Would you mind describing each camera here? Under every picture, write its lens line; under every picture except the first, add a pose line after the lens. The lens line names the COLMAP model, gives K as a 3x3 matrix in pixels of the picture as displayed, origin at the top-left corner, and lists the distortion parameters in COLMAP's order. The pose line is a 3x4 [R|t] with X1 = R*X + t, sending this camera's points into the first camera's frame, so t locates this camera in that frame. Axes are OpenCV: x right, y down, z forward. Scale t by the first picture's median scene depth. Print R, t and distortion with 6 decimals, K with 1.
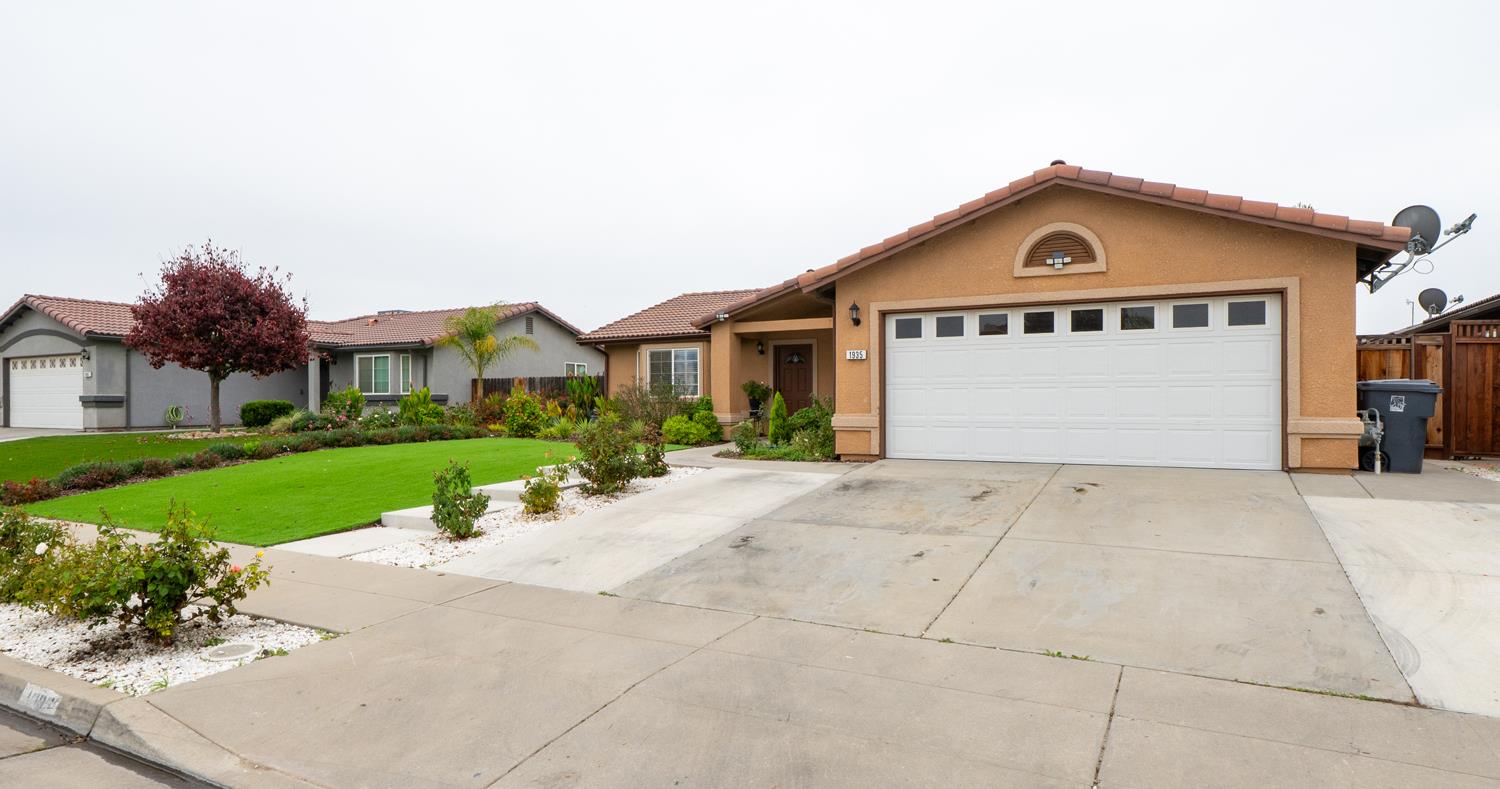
lens RADIAL K [[738.8, 0, 750.0], [0, 738.8, 394.5], [0, 0, 1]] dist [-0.001860, 0.000151]
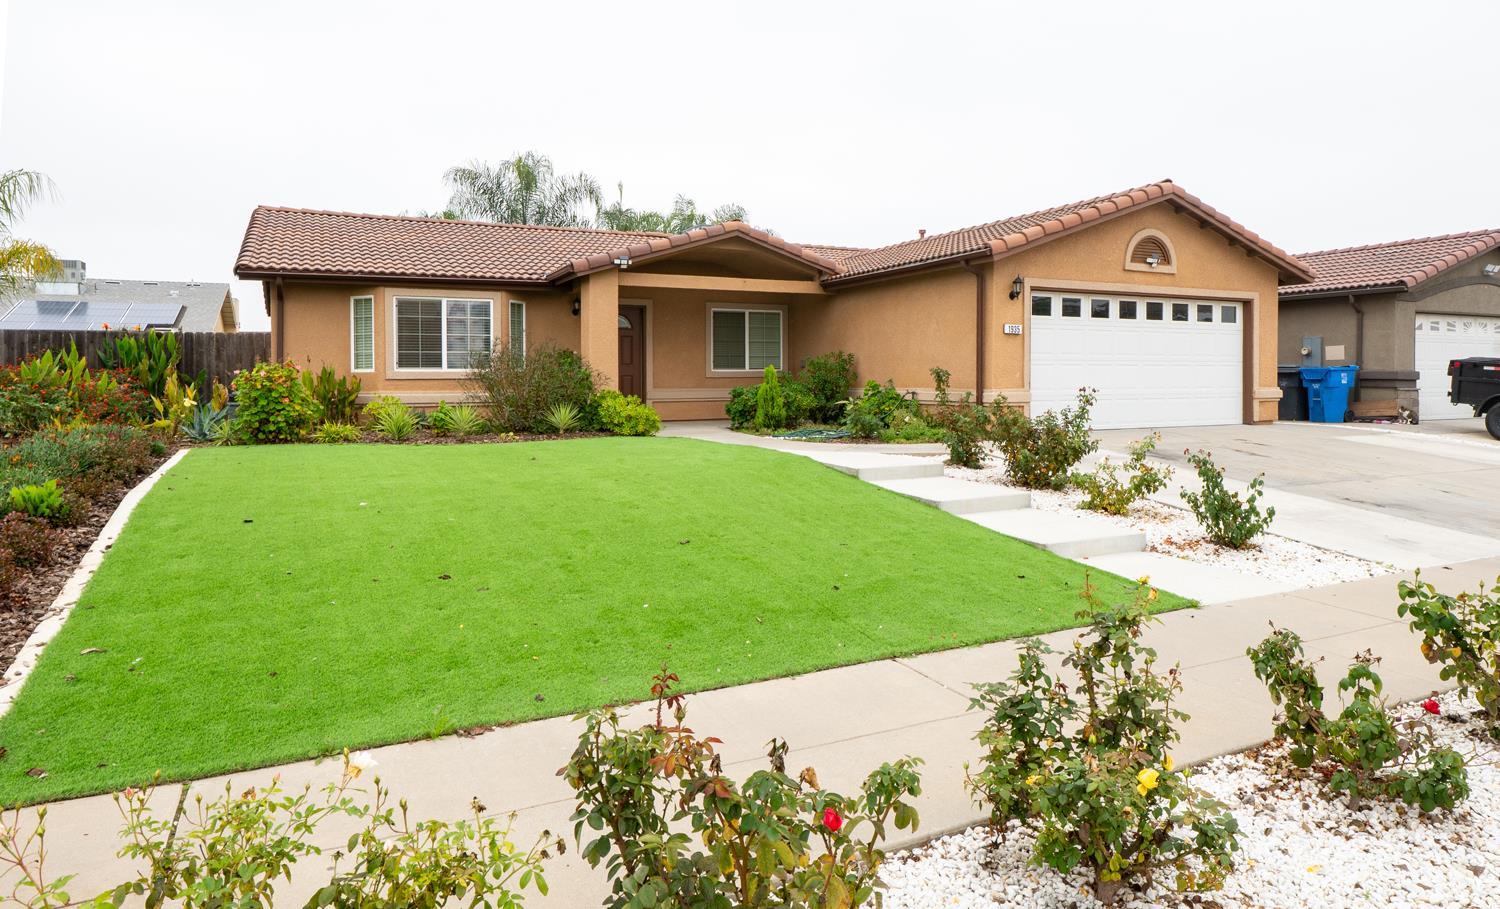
lens RADIAL K [[855.5, 0, 752.6], [0, 855.5, 389.9], [0, 0, 1]] dist [-0.004553, -0.000684]
pose [[0.626623, -0.010698, 0.779249, -0.683701], [-0.005712, 0.999816, 0.018319, 0.006113], [-0.779302, -0.015930, 0.626446, 0.393121]]
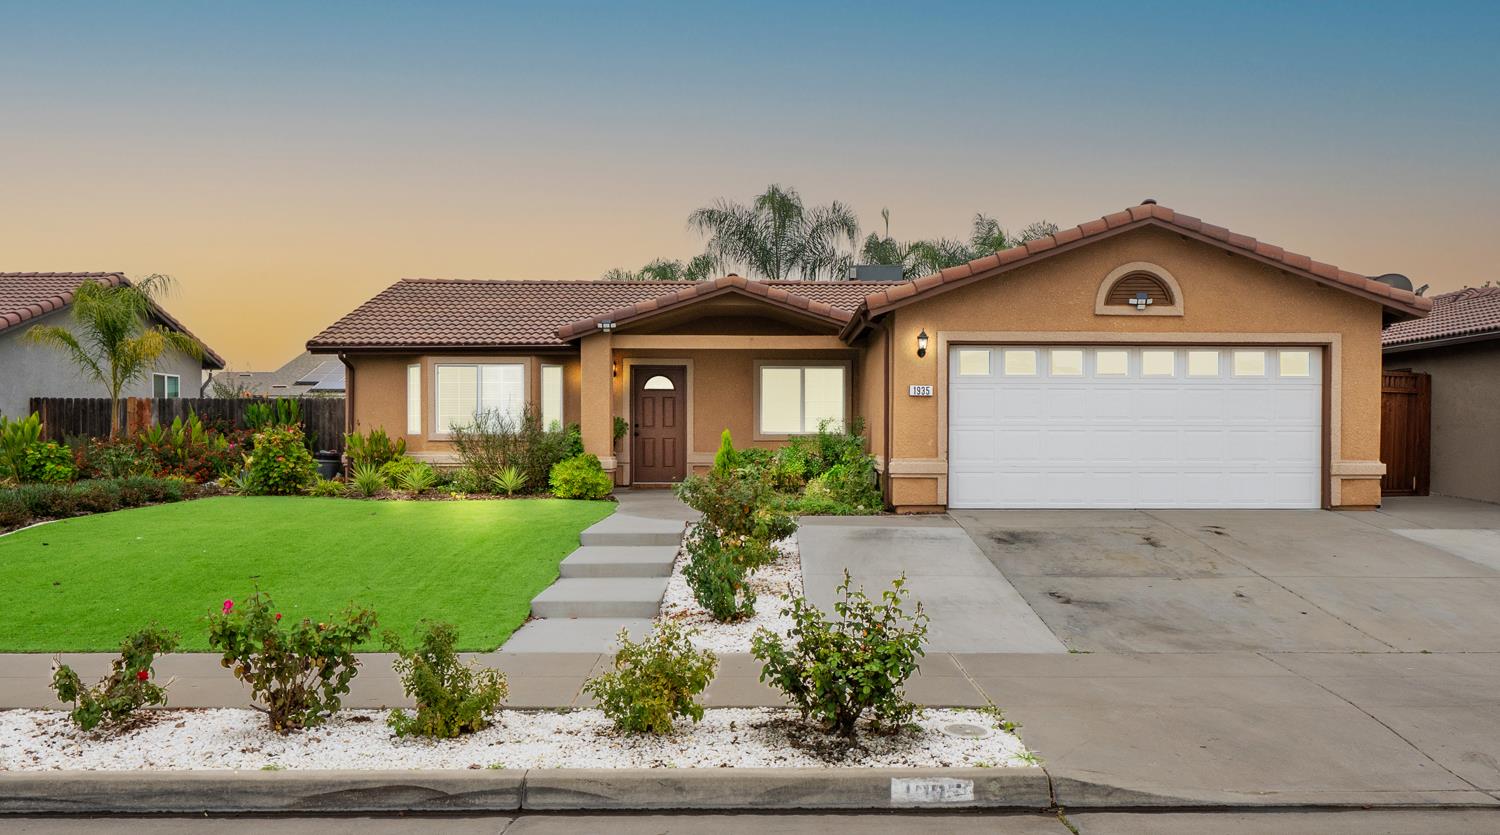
lens RADIAL K [[1054.4, 0, 747.1], [0, 1054.4, 435.0], [0, 0, 1]] dist [0.003625, -0.000139]
pose [[0.894469, 0.003831, 0.447115, -0.419962], [-0.008633, 0.999925, 0.008703, -0.007334], [-0.447048, -0.011644, 0.894434, -0.011666]]
